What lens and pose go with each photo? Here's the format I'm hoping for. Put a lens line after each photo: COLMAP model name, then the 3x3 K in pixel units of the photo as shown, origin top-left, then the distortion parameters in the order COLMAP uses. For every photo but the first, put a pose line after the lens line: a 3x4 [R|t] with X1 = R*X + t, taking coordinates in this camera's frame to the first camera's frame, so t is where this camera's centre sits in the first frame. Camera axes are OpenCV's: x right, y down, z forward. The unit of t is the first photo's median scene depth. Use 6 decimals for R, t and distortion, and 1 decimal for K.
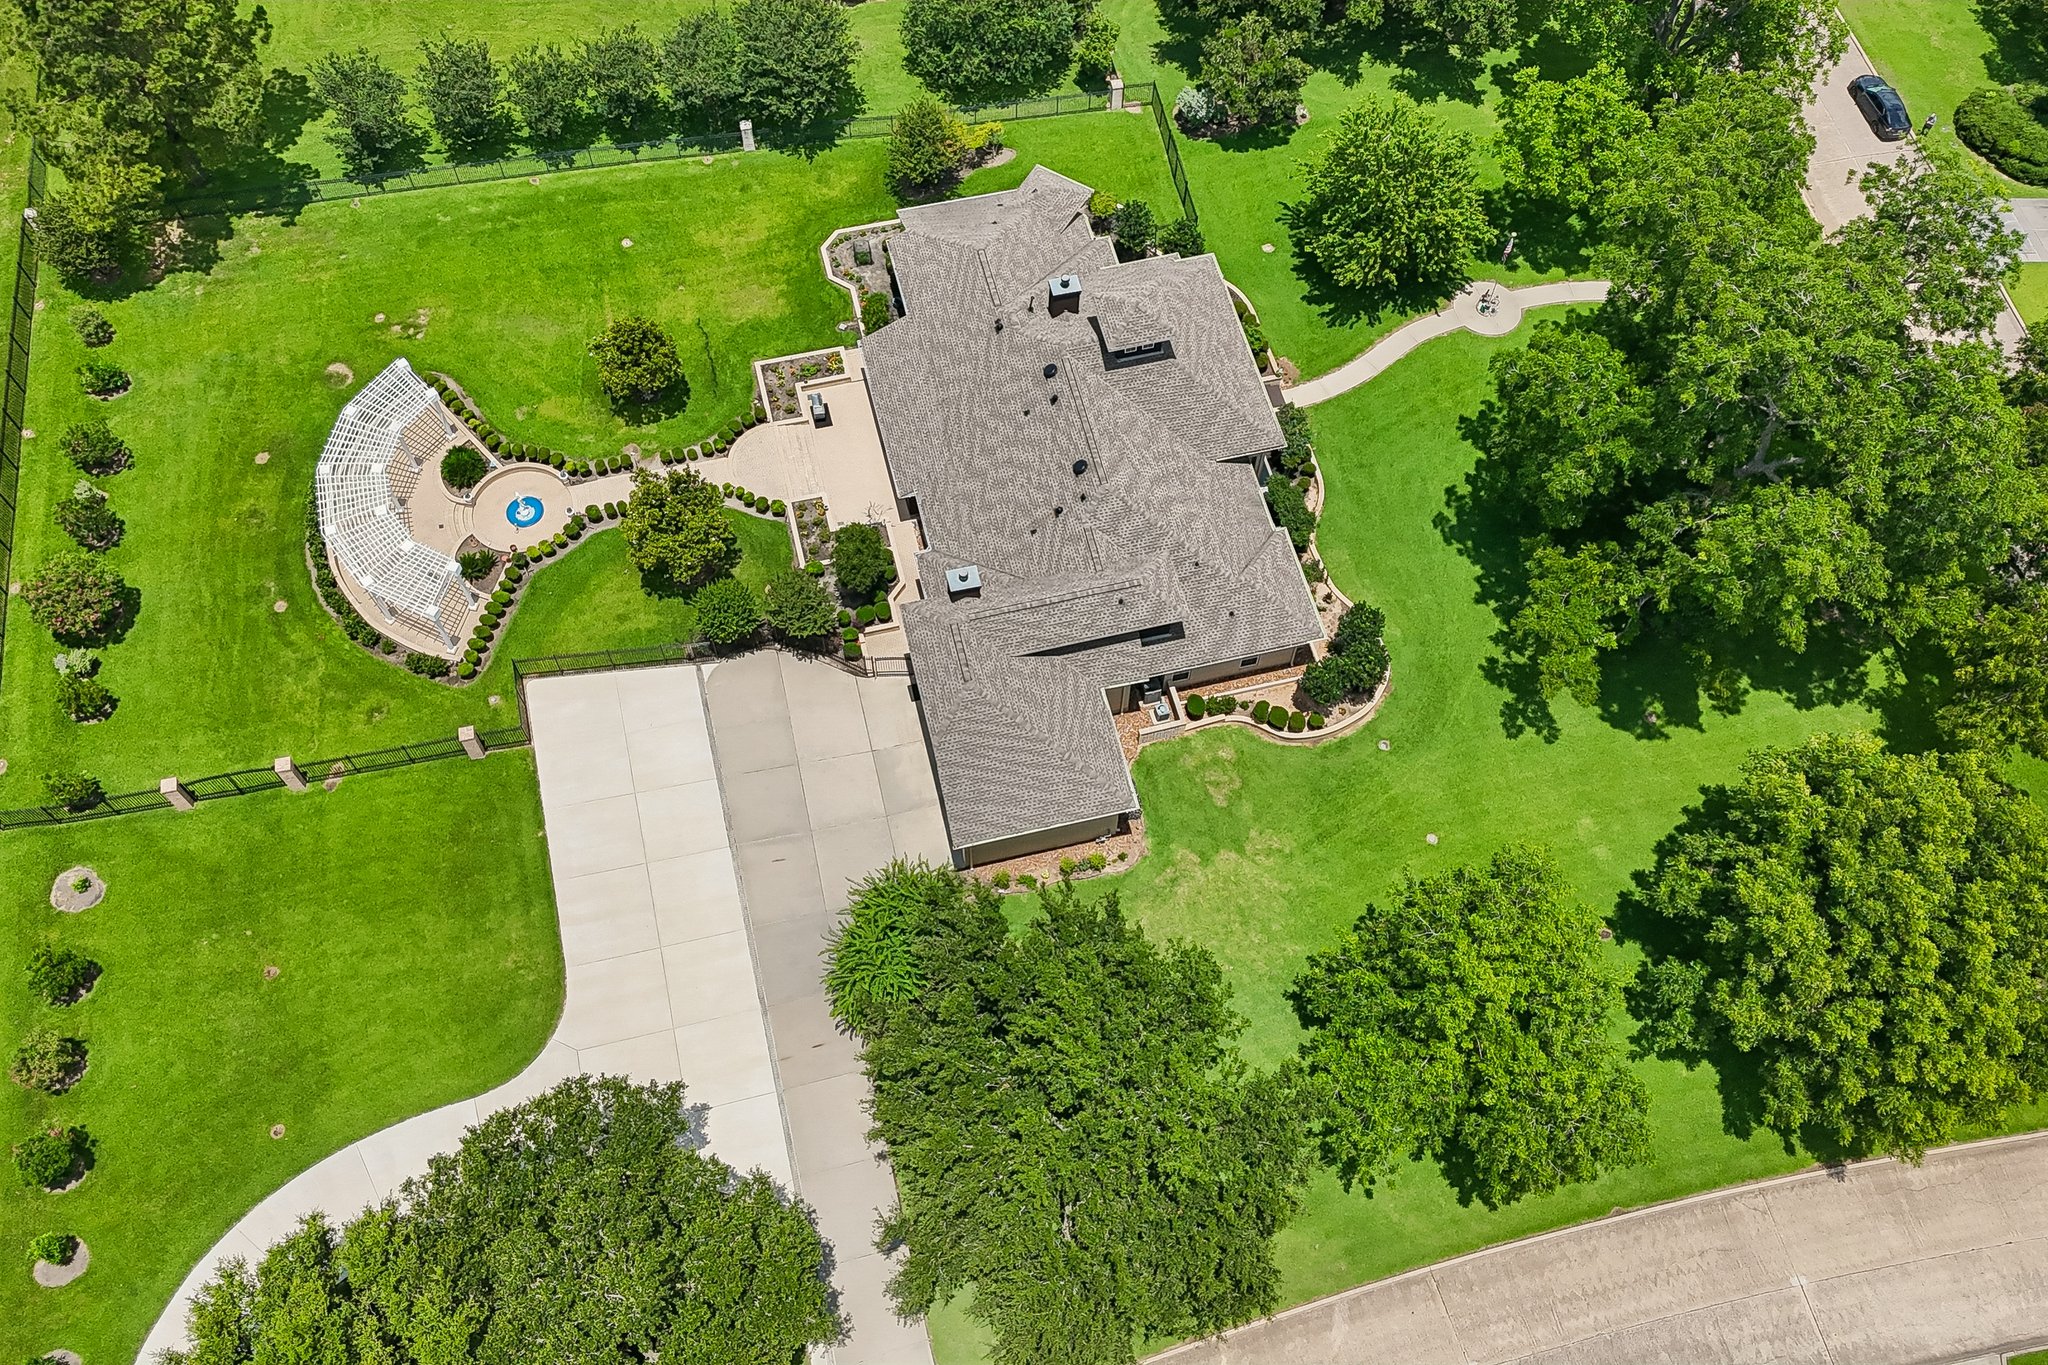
lens RADIAL K [[1738.2, 0, 1011.2], [0, 1738.2, 685.3], [0, 0, 1]] dist [0.062065, -0.004779]
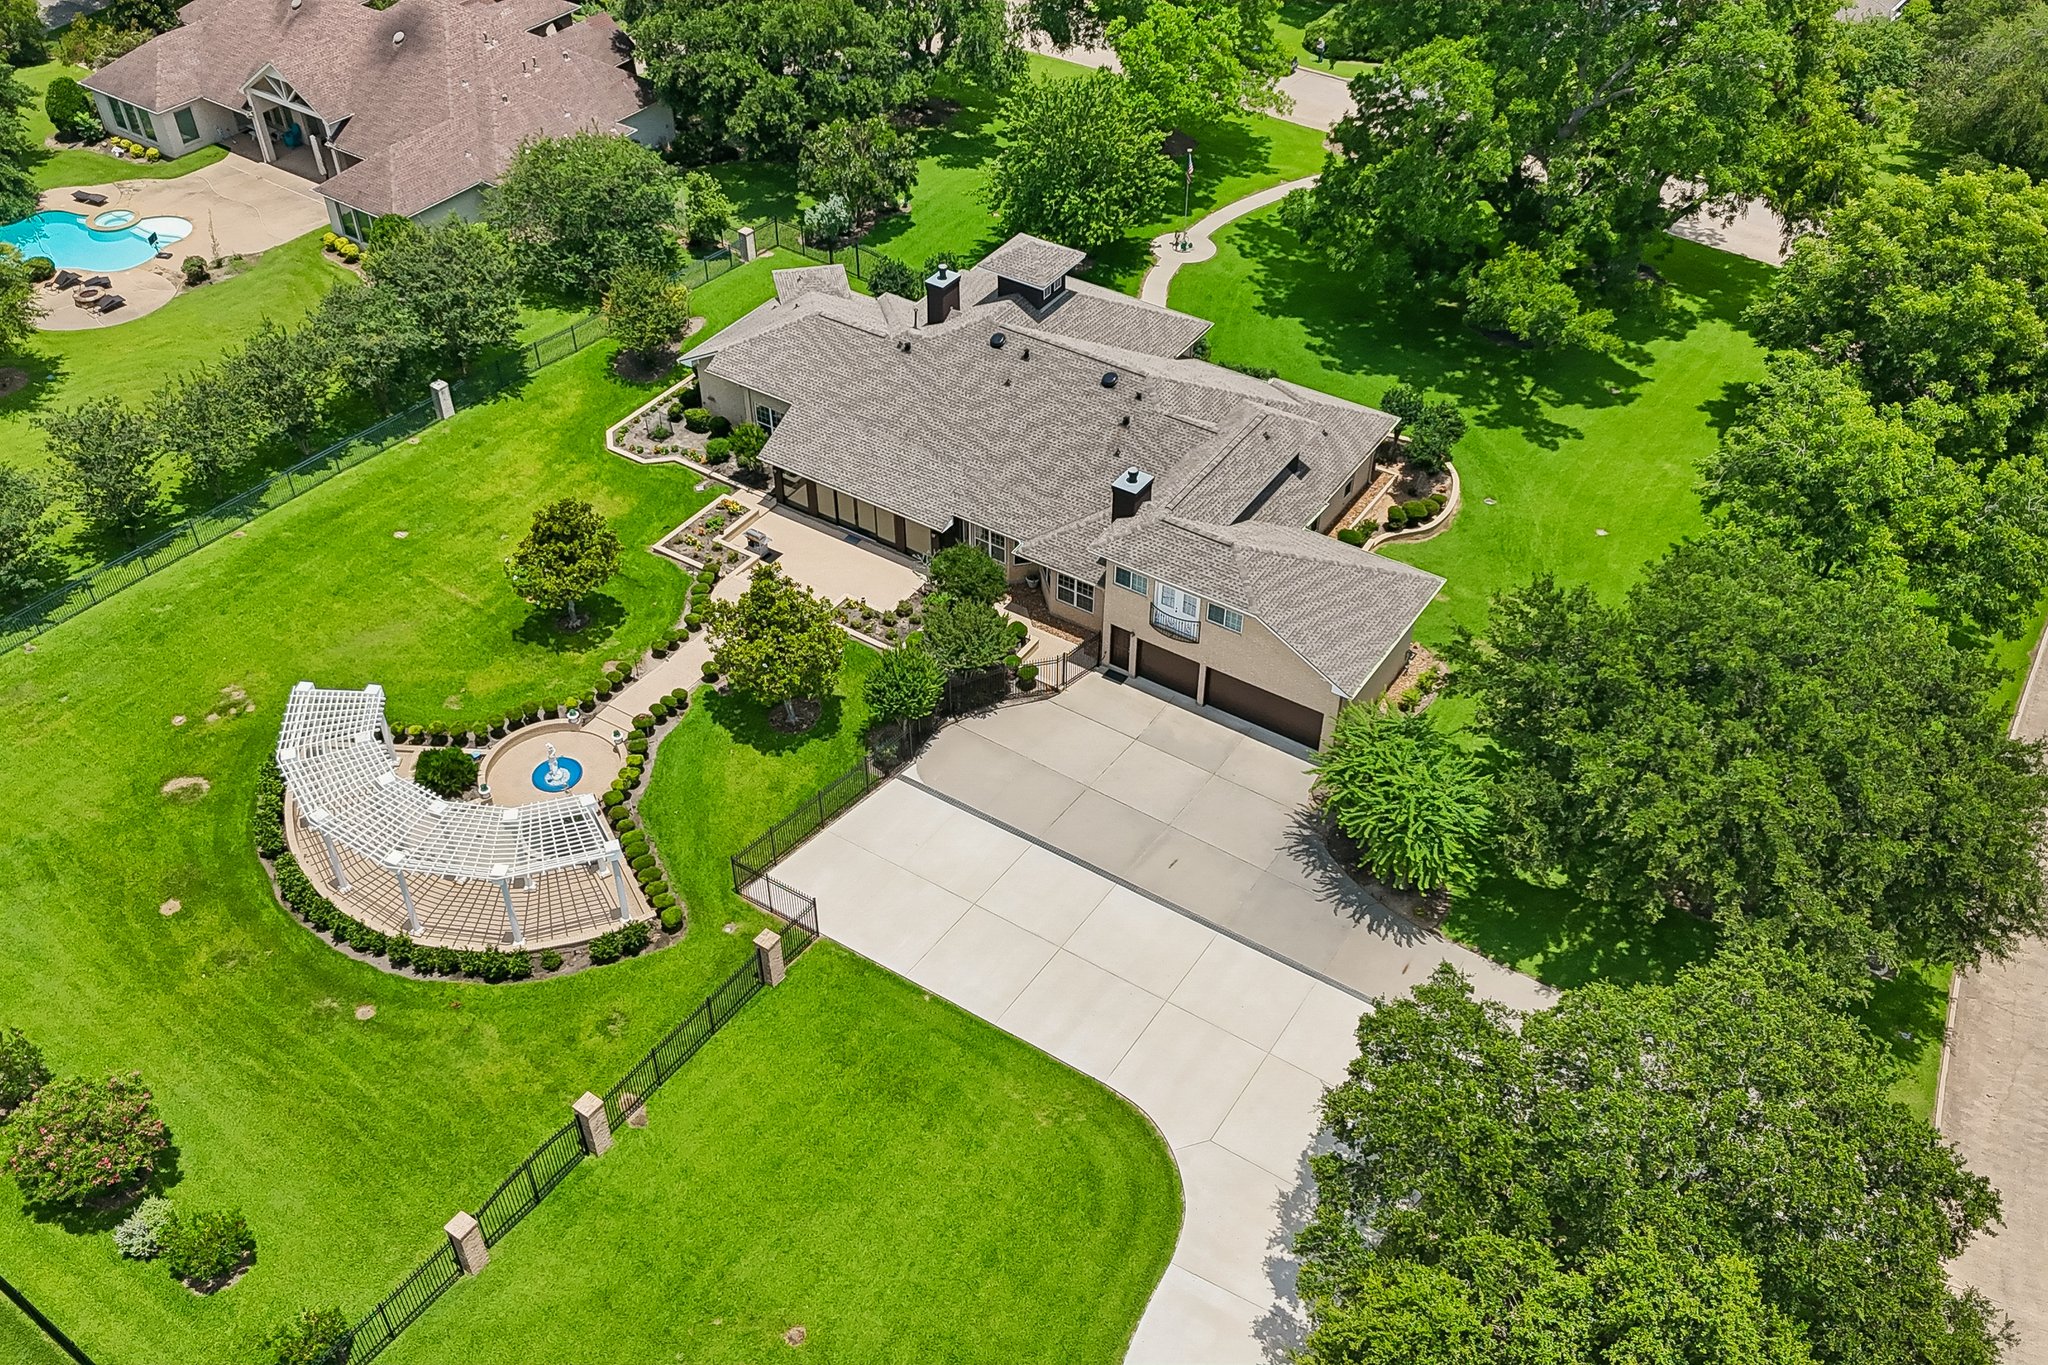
lens RADIAL K [[1788.8, 0, 1019.3], [0, 1788.8, 672.1], [0, 0, 1]] dist [0.067430, -0.077661]
pose [[0.731376, -0.452098, 0.510584, -0.514597], [0.604852, 0.775863, -0.179418, 0.125731], [-0.315029, 0.440050, 0.840900, 0.280645]]
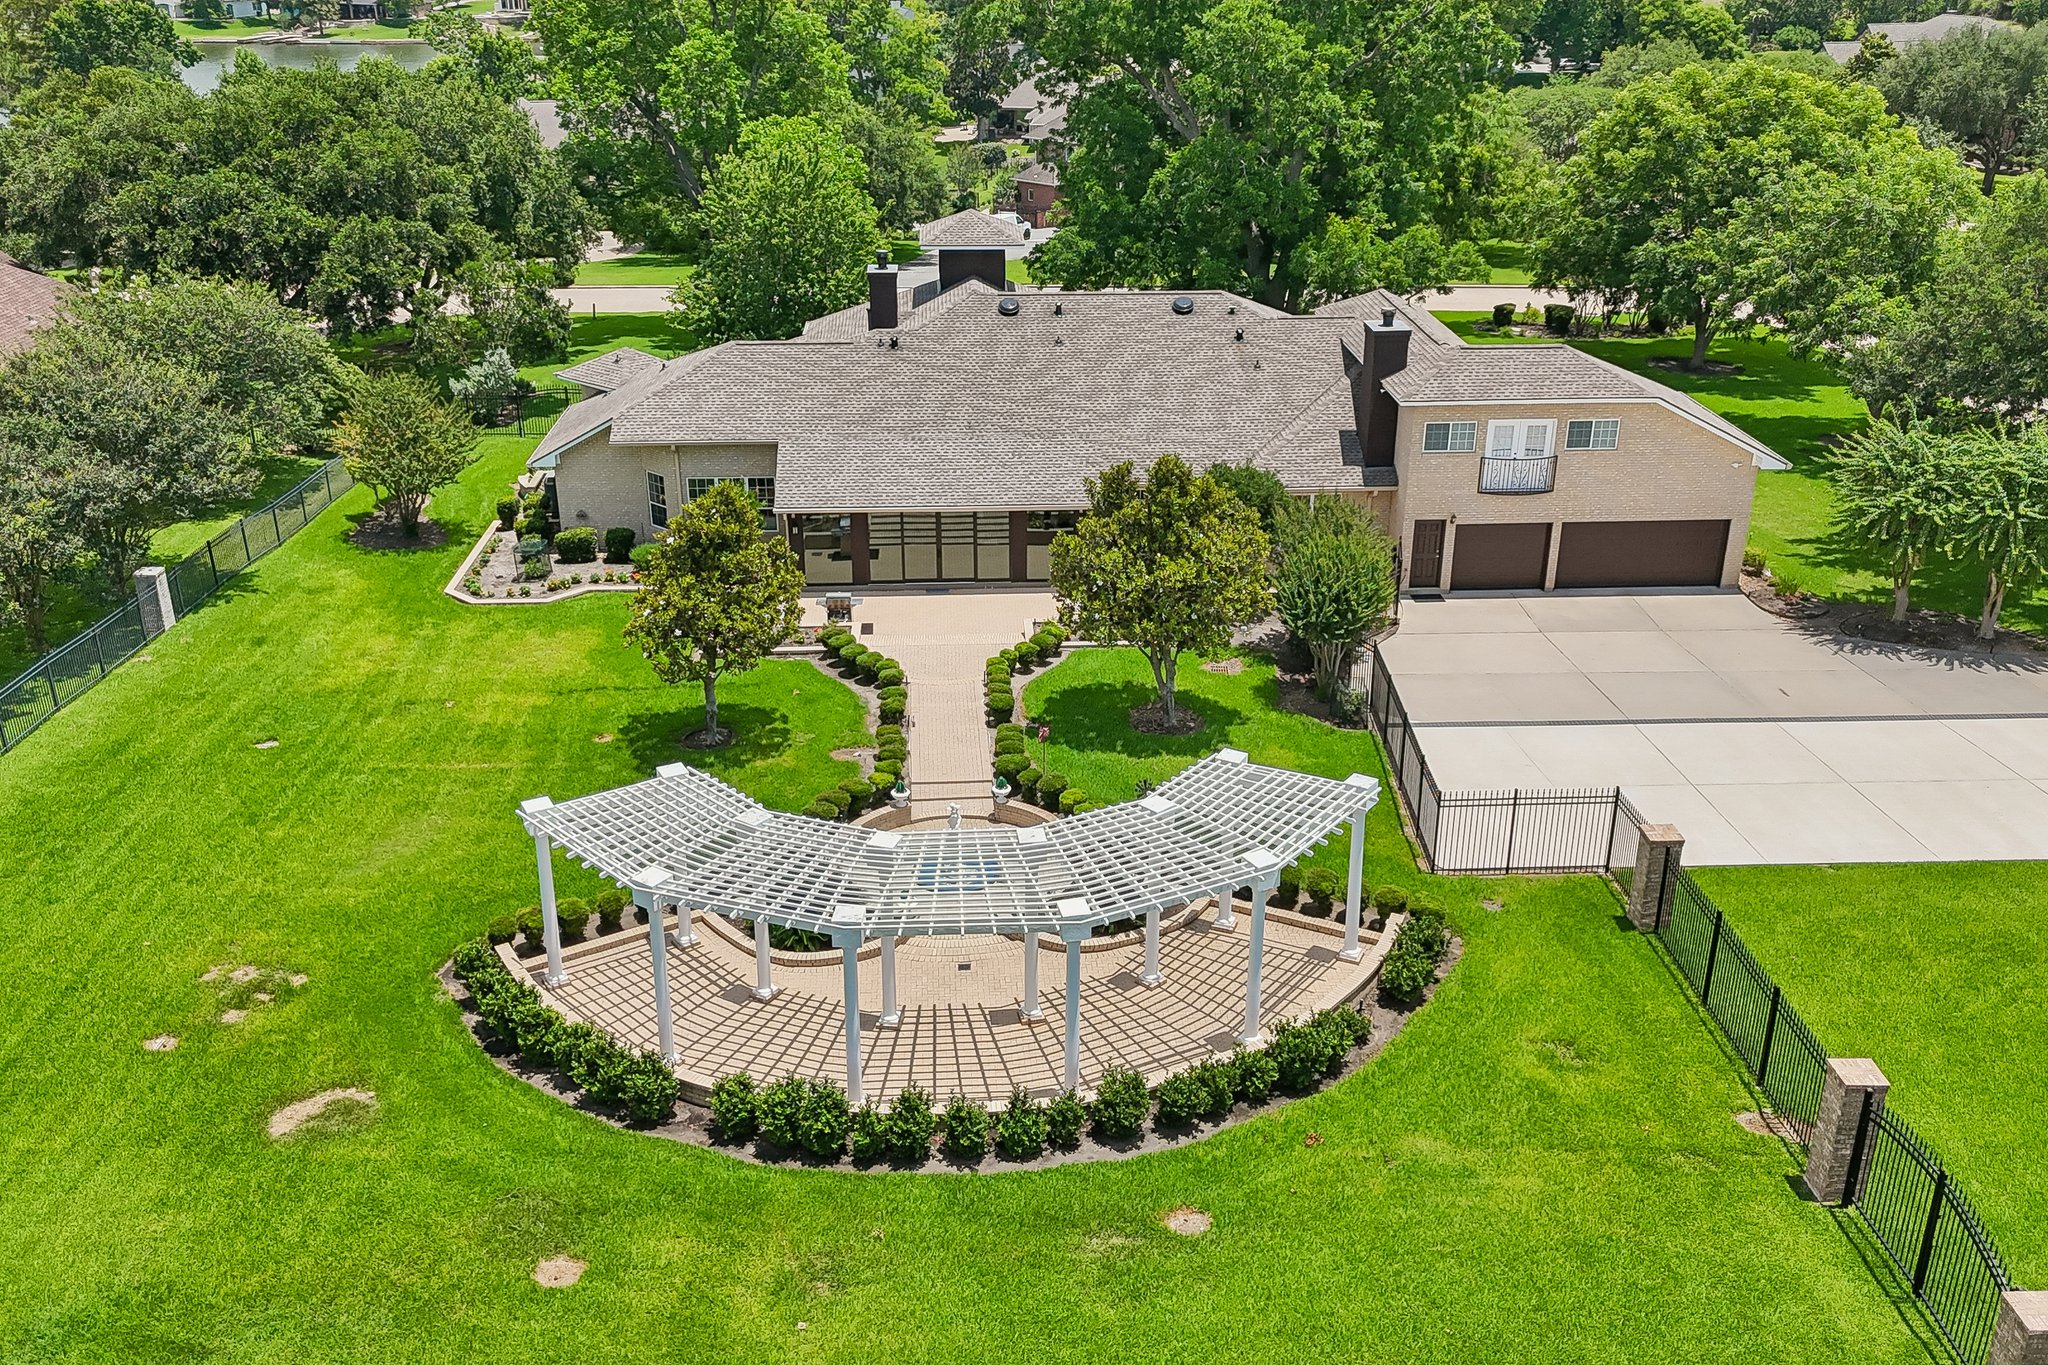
lens RADIAL K [[1788.8, 0, 1019.3], [0, 1788.8, 672.1], [0, 0, 1]] dist [0.067430, -0.077661]
pose [[0.192255, -0.392149, 0.899587, -0.651366], [0.868507, 0.494765, 0.030066, -0.124863], [-0.456875, 0.775517, 0.435705, 0.786614]]
